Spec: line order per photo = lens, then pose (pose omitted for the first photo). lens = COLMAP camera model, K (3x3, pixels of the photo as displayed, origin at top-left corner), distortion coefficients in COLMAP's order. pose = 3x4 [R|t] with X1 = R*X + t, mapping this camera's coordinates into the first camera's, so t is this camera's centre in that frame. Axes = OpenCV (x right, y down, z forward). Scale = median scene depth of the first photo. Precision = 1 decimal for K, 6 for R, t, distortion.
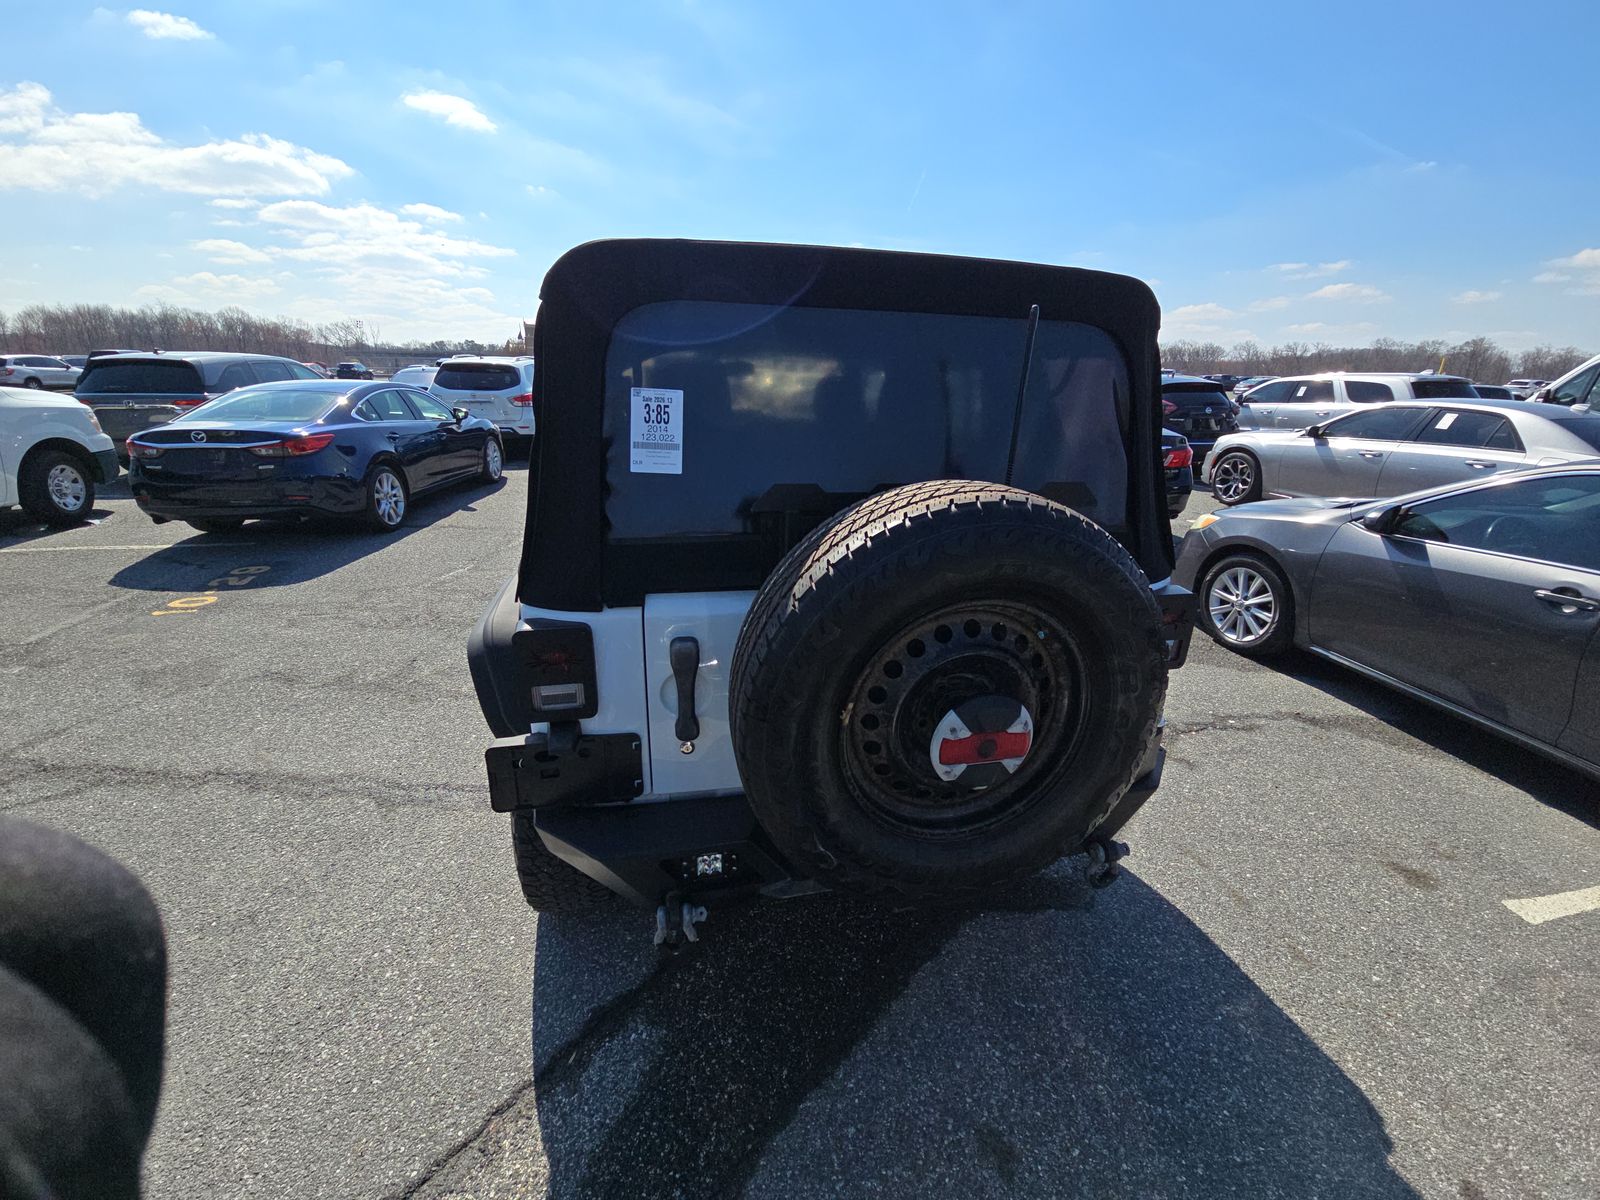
lens RADIAL K [[645.4, 0, 800.0], [0, 645.4, 600.0], [0, 0, 1]] dist [0.018113, -0.010759]
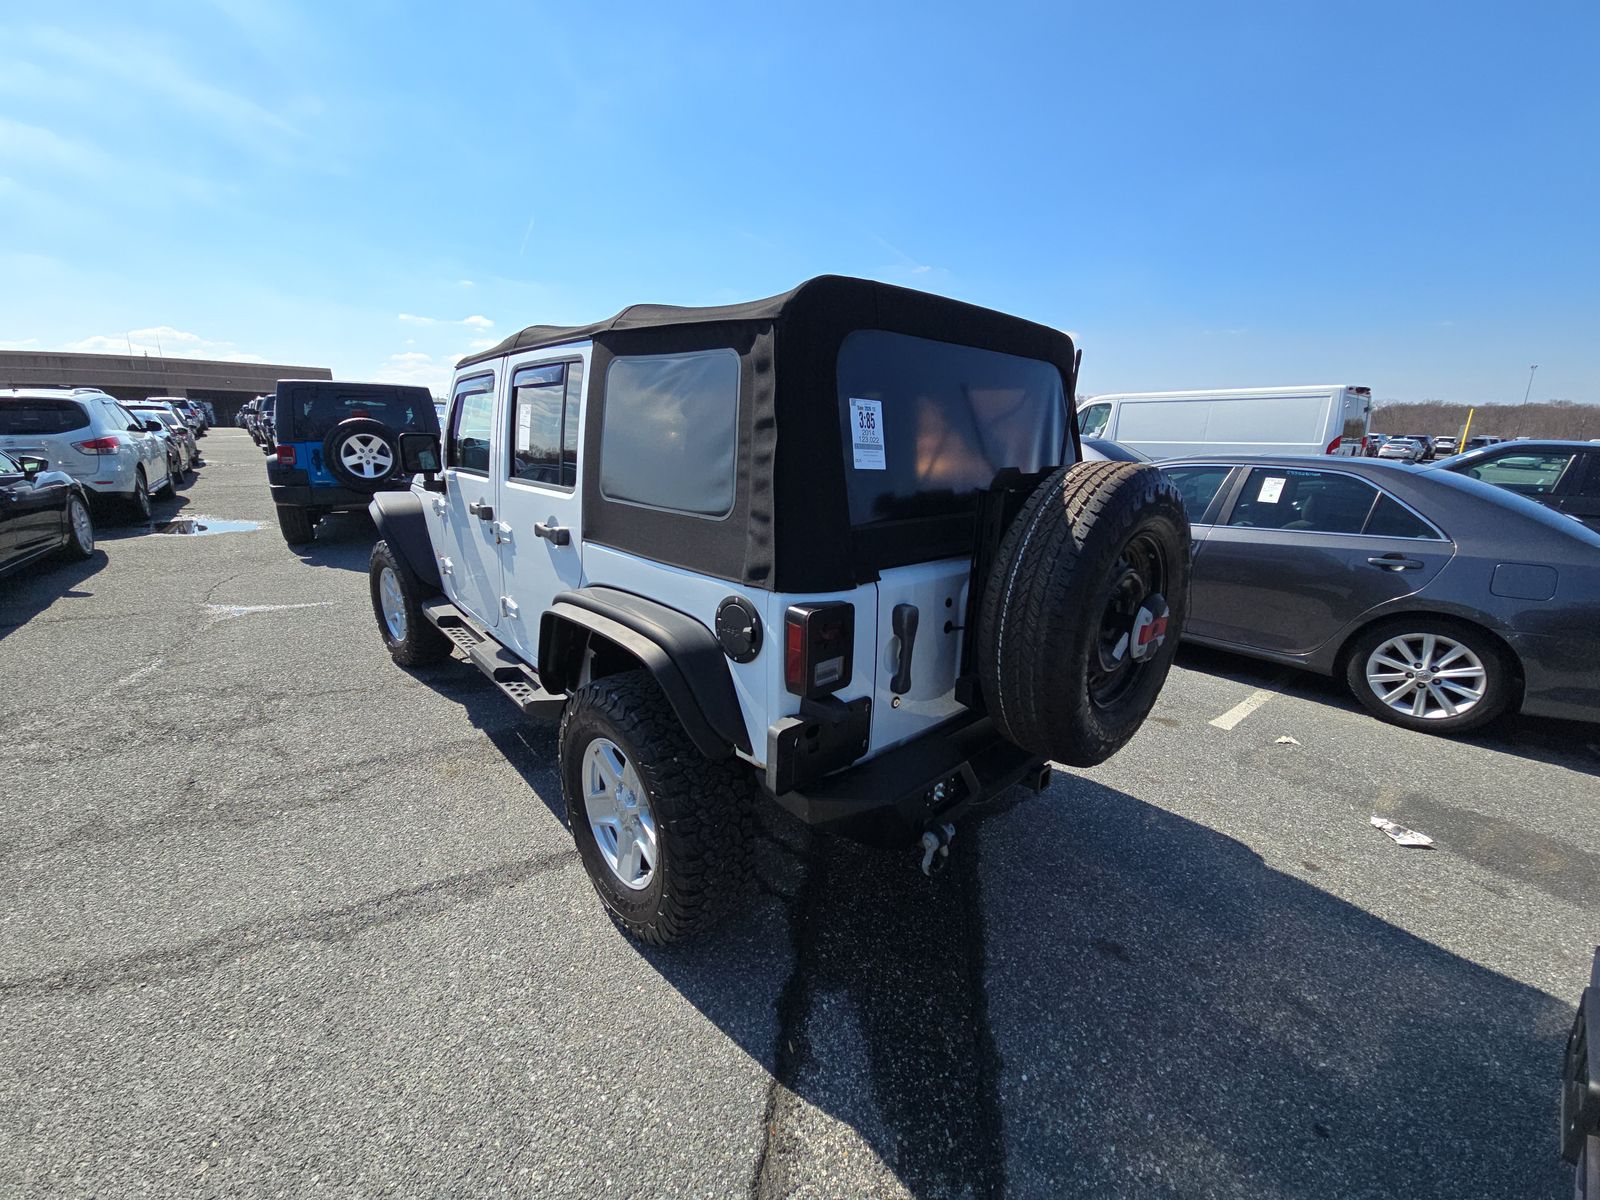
lens RADIAL K [[642.4, 0, 800.0], [0, 642.4, 600.0], [0, 0, 1]] dist [0.014326, -0.010053]
pose [[0.867059, -0.132392, 0.480292, -0.819234], [0.161463, 0.986686, -0.019506, 0.037731], [-0.471315, 0.094462, 0.876892, 0.040907]]
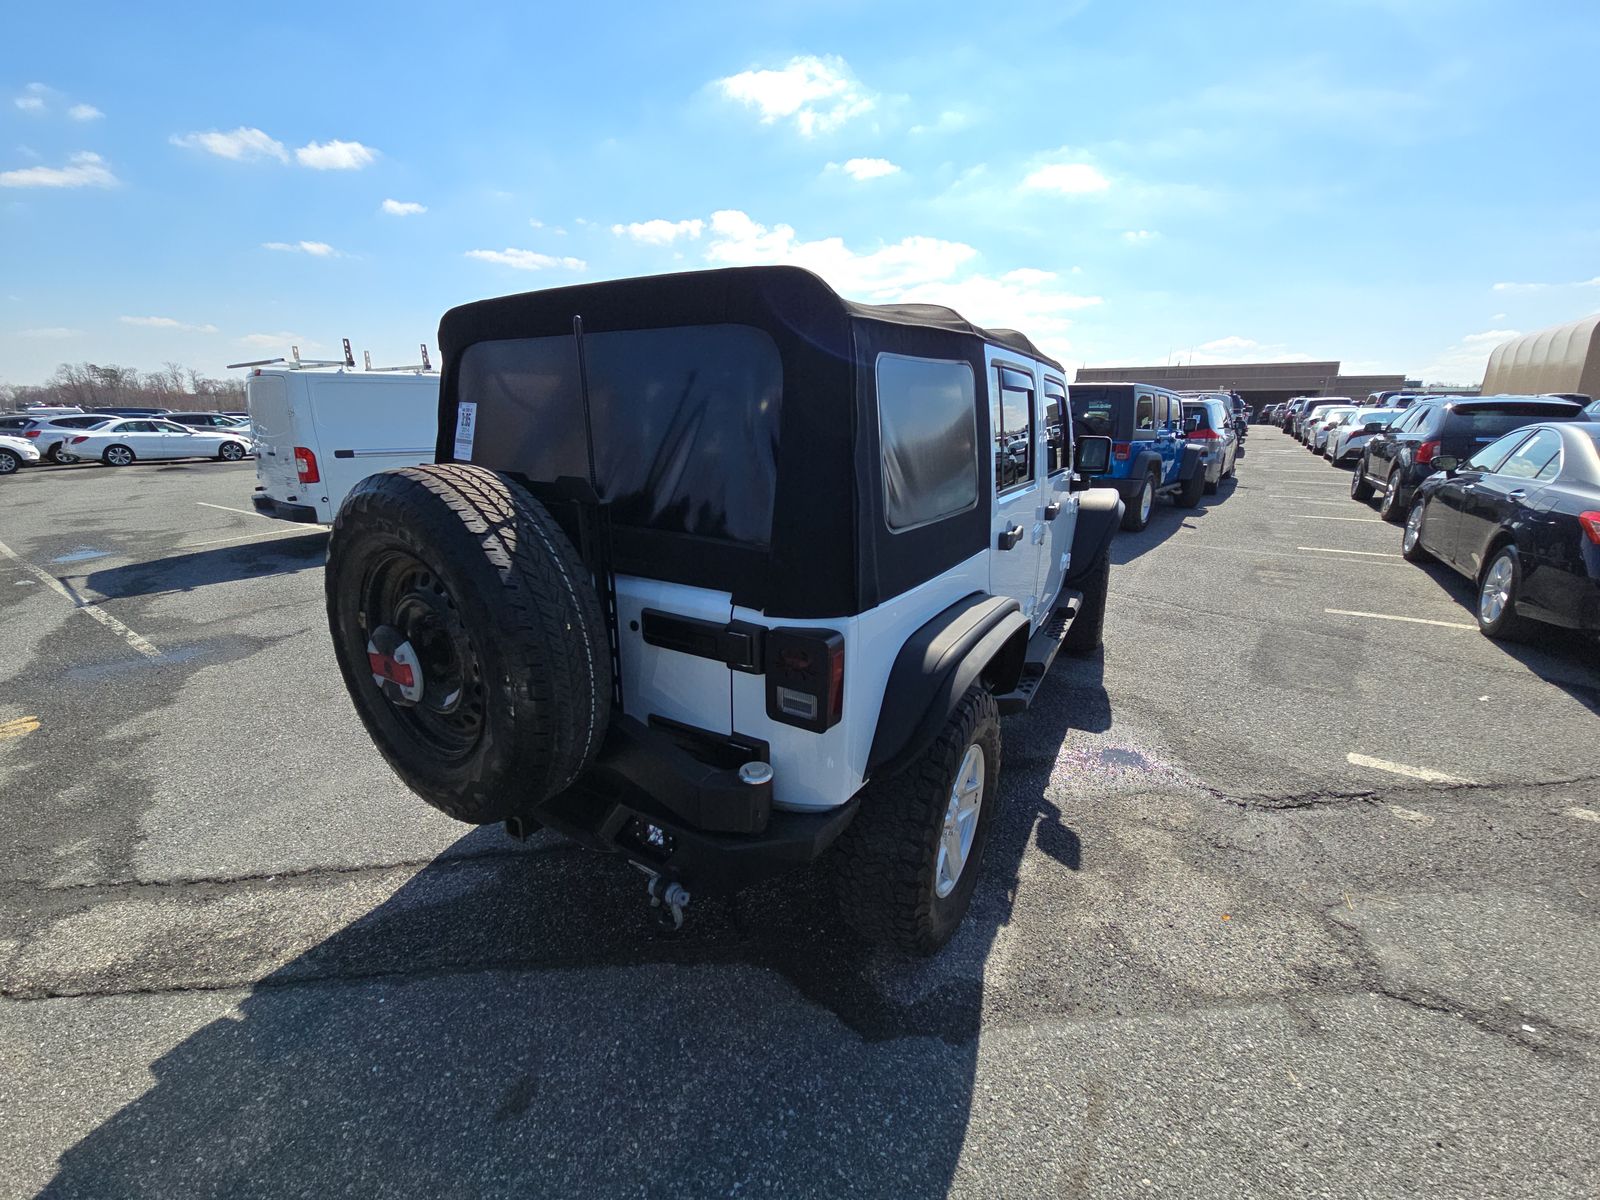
lens RADIAL K [[650.8, 0, 800.0], [0, 650.8, 600.0], [0, 0, 1]] dist [0.014266, -0.010477]
pose [[0.710821, 0.173544, -0.681627, 1.211603], [-0.216783, 0.975962, 0.022414, -0.074278], [0.669133, 0.131833, 0.731356, 0.414776]]
